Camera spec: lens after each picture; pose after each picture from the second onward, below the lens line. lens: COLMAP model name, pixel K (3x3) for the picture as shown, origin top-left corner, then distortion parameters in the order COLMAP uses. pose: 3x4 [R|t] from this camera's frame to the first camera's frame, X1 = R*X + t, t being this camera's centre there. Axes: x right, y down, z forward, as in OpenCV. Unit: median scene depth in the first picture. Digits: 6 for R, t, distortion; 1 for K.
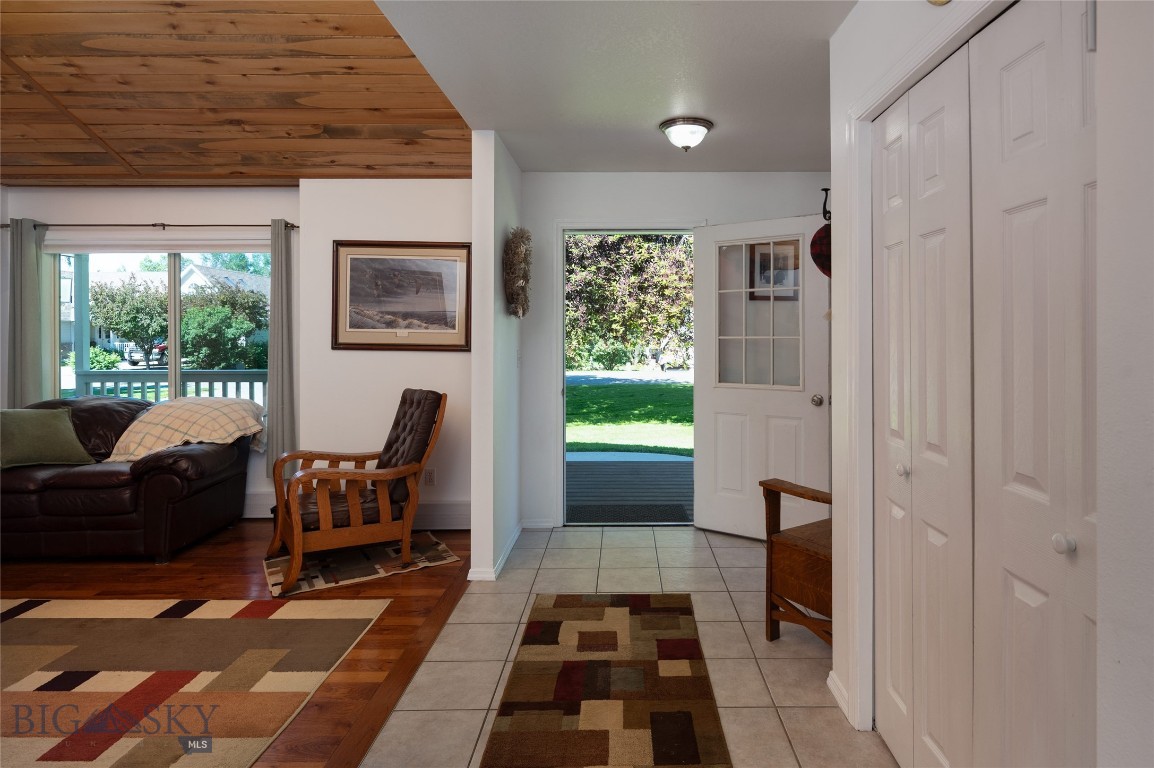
lens RADIAL K [[634.7, 0, 616.3], [0, 634.7, 334.4], [0, 0, 1]] dist [-0.003491, 0.001825]
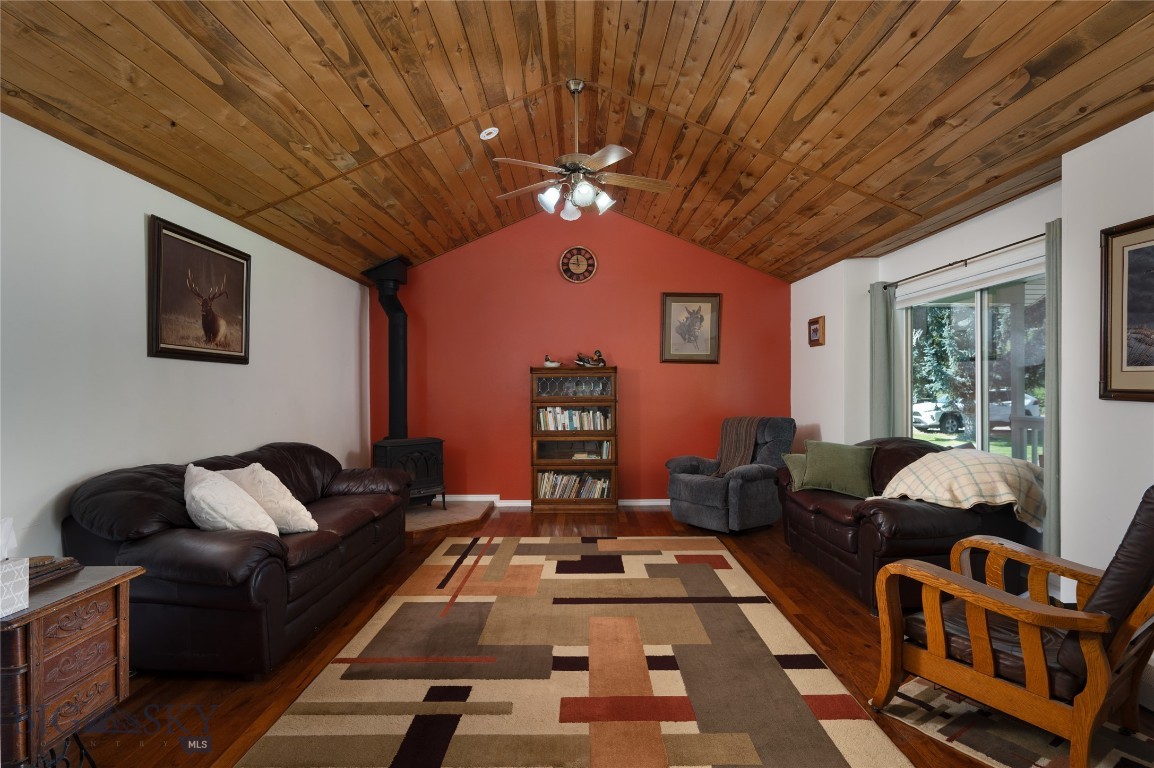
lens RADIAL K [[575.1, 0, 585.0], [0, 575.1, 389.0], [0, 0, 1]] dist [-0.001243, -0.000518]
pose [[0.011257, 0.005503, -0.999921, 0.146386], [0.004635, 0.999974, 0.005555, 0.008170], [0.999926, -0.004698, 0.011231, 0.521587]]
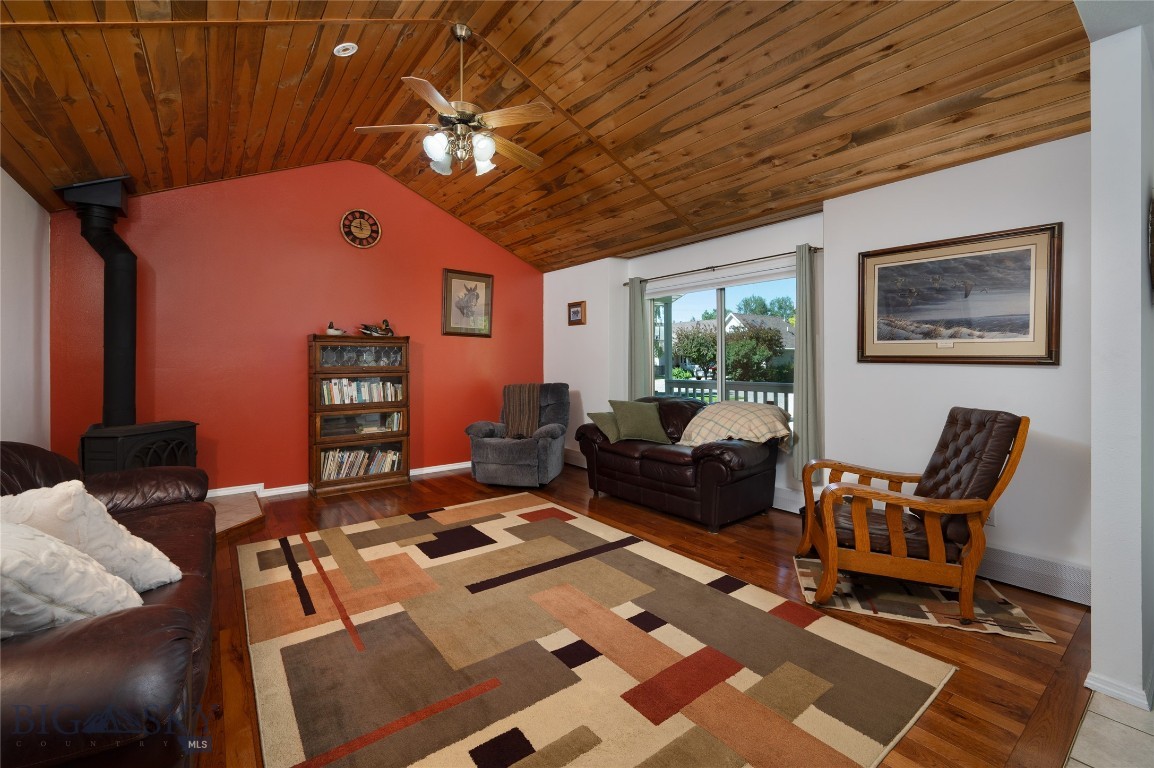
lens RADIAL K [[479.6, 0, 554.4], [0, 479.6, 360.2], [0, 0, 1]] dist [-0.002635, -0.000172]
pose [[0.587021, -0.003517, -0.809564, -0.131313], [0.002361, 0.999994, -0.002633, 0.023725], [0.809568, -0.000366, 0.587026, 0.188389]]
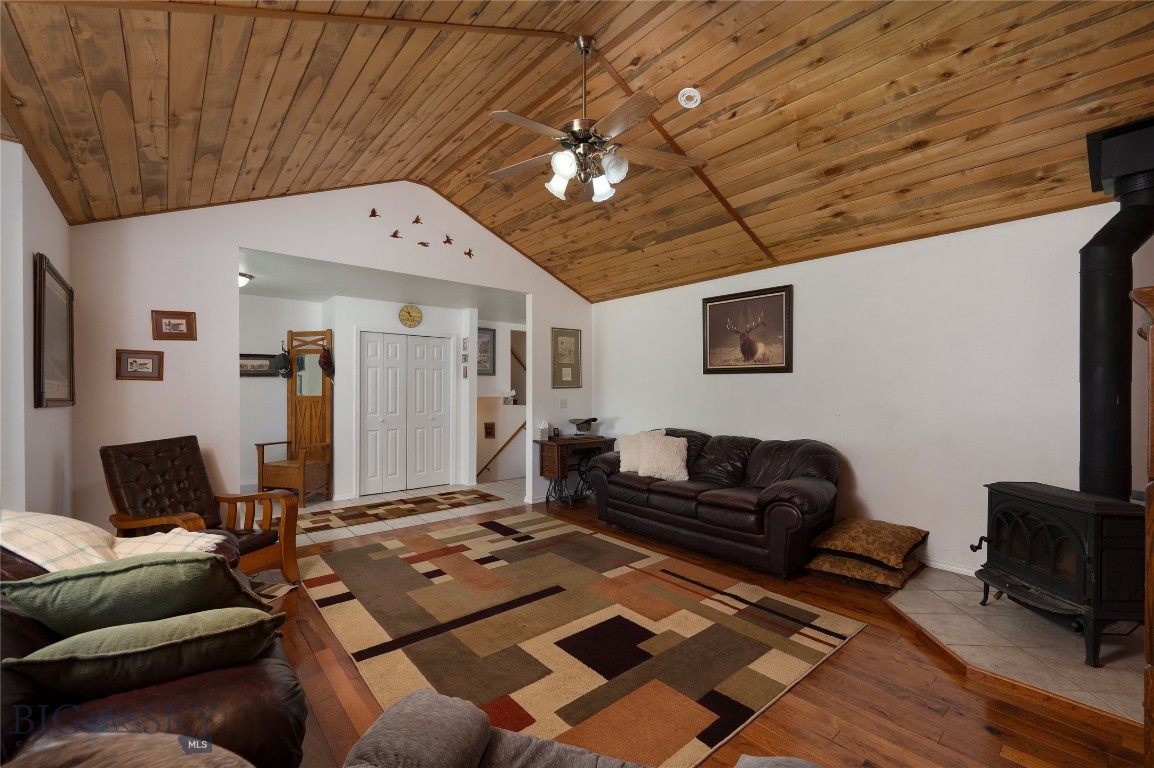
lens RADIAL K [[488.9, 0, 579.5], [0, 488.9, 388.9], [0, 0, 1]] dist [-0.003173, 0.000003]
pose [[-0.648391, 0.003534, 0.761300, -1.386032], [0.003322, 0.999993, -0.001813, 0.004411], [-0.761301, 0.001353, -0.648398, 0.994532]]
